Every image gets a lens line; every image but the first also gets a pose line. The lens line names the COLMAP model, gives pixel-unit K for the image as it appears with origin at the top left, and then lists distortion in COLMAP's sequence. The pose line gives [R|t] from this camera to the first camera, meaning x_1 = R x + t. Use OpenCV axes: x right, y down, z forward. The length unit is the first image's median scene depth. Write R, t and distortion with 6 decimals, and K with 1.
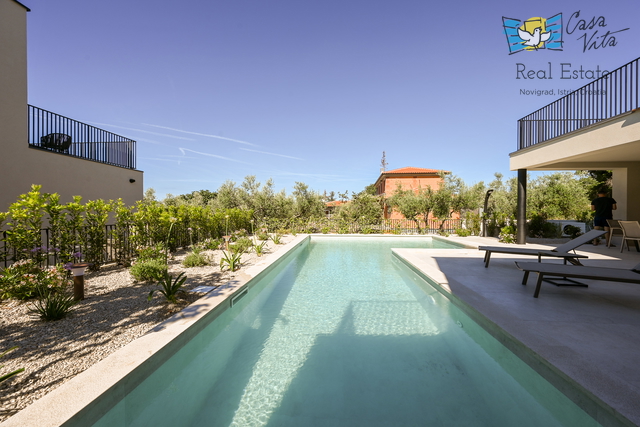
lens RADIAL K [[252.0, 0, 324.4], [0, 252.0, 212.6], [0, 0, 1]] dist [-0.000756, -0.000109]
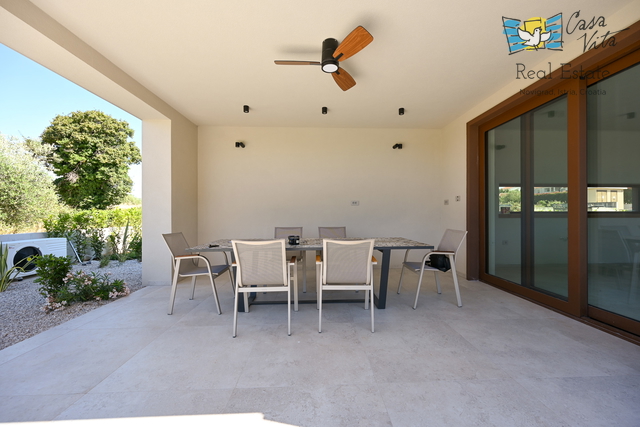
lens RADIAL K [[252.0, 0, 324.4], [0, 252.0, 212.6], [0, 0, 1]] dist [-0.000756, -0.000109]
pose [[-0.099947, 0.002637, 0.994989, 0.496141], [0.009277, 0.999955, -0.001719, -0.000451], [-0.994949, 0.009058, -0.099967, 0.538777]]
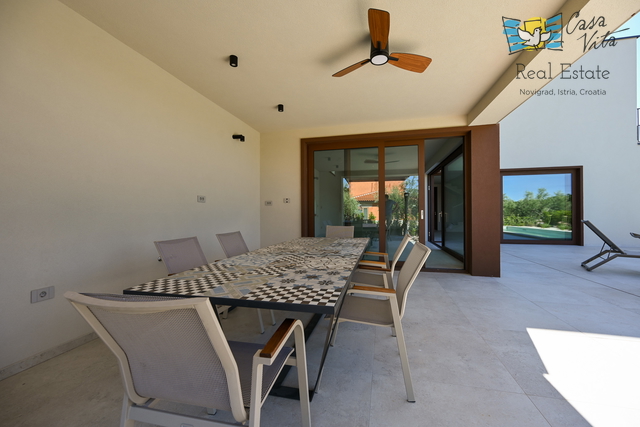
lens RADIAL K [[252.0, 0, 324.4], [0, 252.0, 212.6], [0, 0, 1]] dist [-0.000756, -0.000109]
pose [[-0.985401, 0.006101, 0.170141, 0.707537], [0.006762, 0.999972, 0.003307, -0.000689], [-0.170116, 0.004409, -0.985414, 0.712016]]
